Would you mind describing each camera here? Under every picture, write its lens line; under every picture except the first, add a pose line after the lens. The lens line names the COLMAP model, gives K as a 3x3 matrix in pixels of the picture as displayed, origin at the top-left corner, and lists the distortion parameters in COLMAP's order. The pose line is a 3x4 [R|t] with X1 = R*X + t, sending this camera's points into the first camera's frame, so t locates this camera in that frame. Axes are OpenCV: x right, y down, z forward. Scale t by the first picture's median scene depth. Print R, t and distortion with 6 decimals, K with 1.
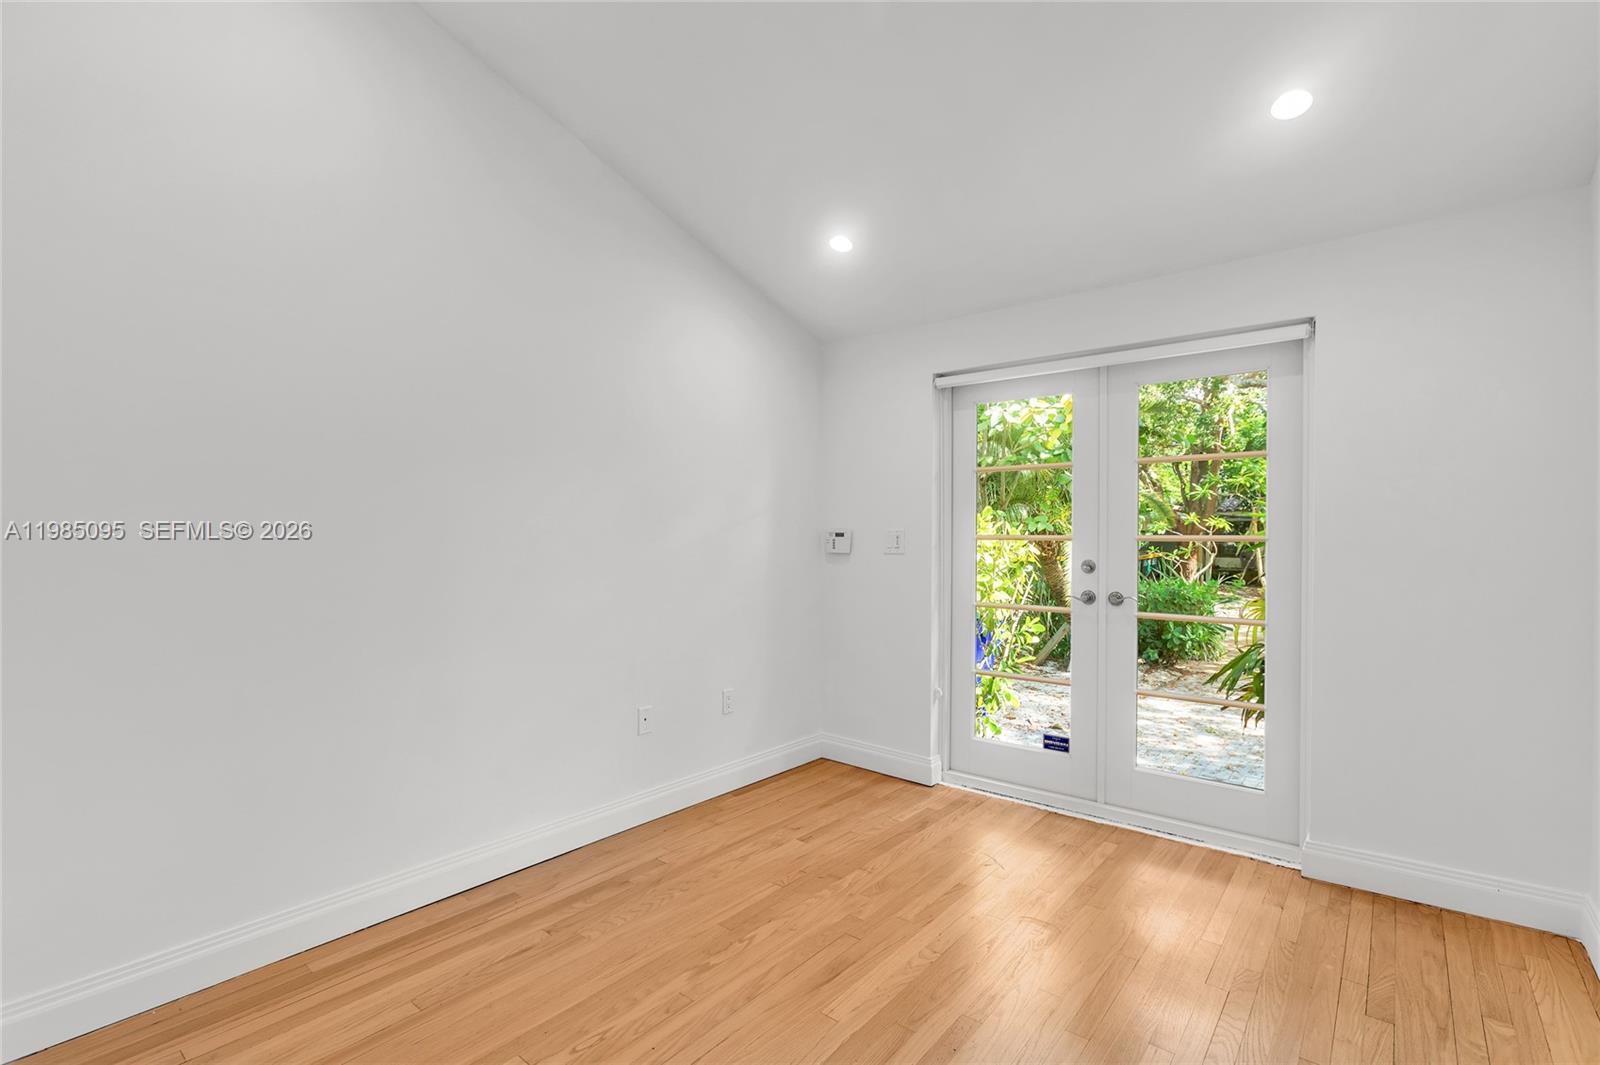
lens RADIAL K [[754.8, 0, 796.5], [0, 754.8, 527.4], [0, 0, 1]] dist [0.003792, -0.000339]
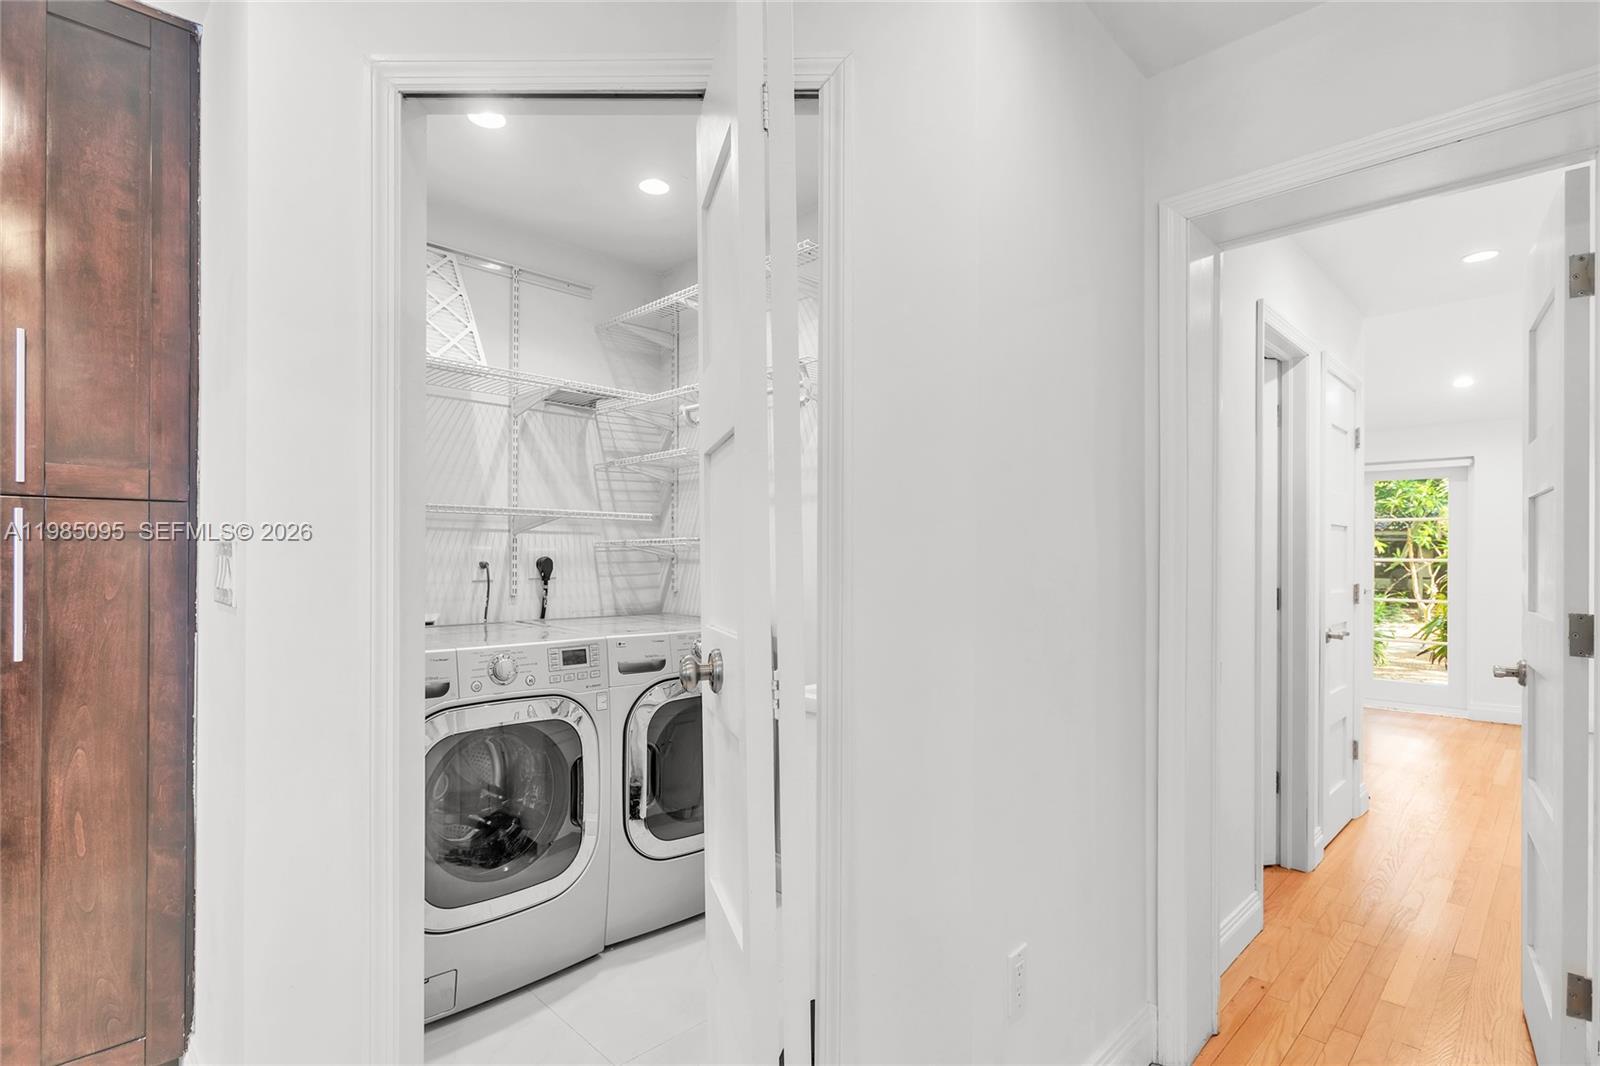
lens RADIAL K [[754.8, 0, 802.8], [0, 754.8, 540.7], [0, 0, 1]] dist [0.003792, -0.000339]
pose [[0.992160, 0.001784, -0.124965, -0.087973], [-0.002525, 0.999980, -0.005772, -0.002230], [0.124952, 0.006042, 0.992144, -0.128580]]
